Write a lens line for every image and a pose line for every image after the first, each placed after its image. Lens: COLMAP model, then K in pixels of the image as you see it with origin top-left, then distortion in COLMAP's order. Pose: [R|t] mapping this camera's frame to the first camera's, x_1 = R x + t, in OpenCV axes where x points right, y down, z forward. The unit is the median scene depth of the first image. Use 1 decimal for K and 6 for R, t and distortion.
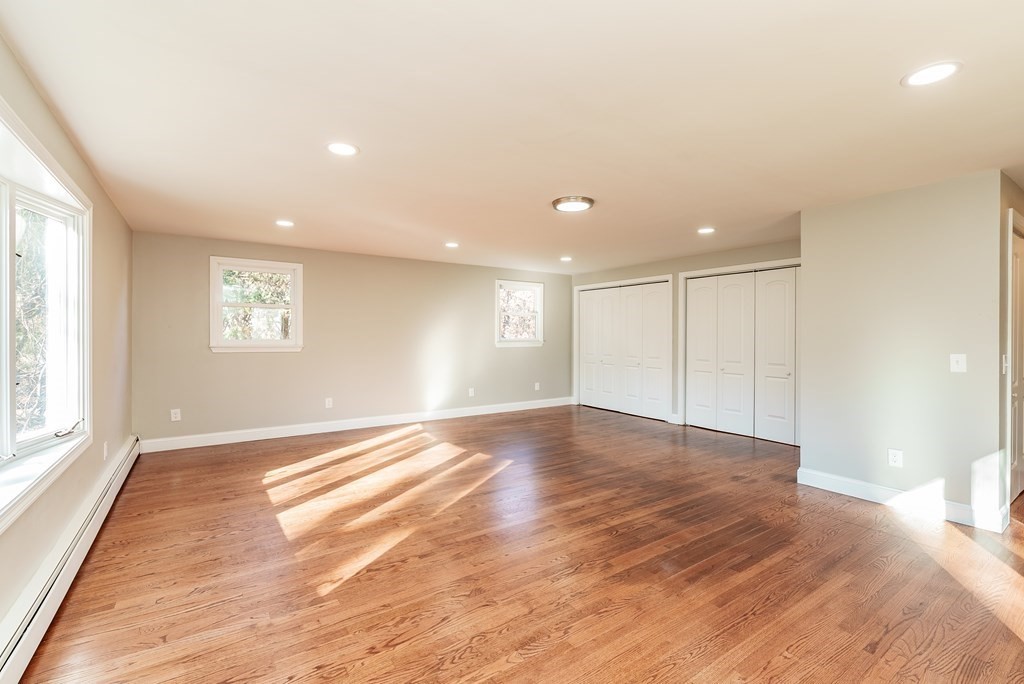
lens RADIAL K [[453.1, 0, 511.3], [0, 453.1, 334.6], [0, 0, 1]] dist [0.001603, -0.000269]
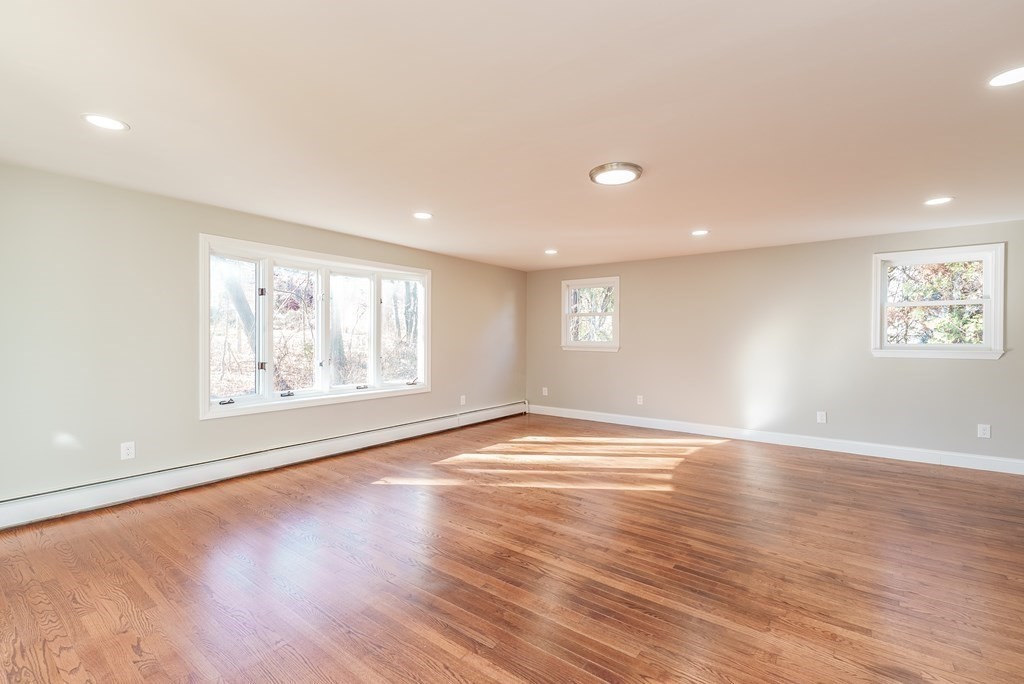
lens RADIAL K [[453.1, 0, 509.4], [0, 453.1, 346.4], [0, 0, 1]] dist [0.001603, -0.000269]
pose [[0.313018, 0.018126, -0.949574, 0.911246], [-0.001269, 0.999825, 0.018667, 0.002815], [0.949746, -0.004638, 0.312987, 0.612482]]
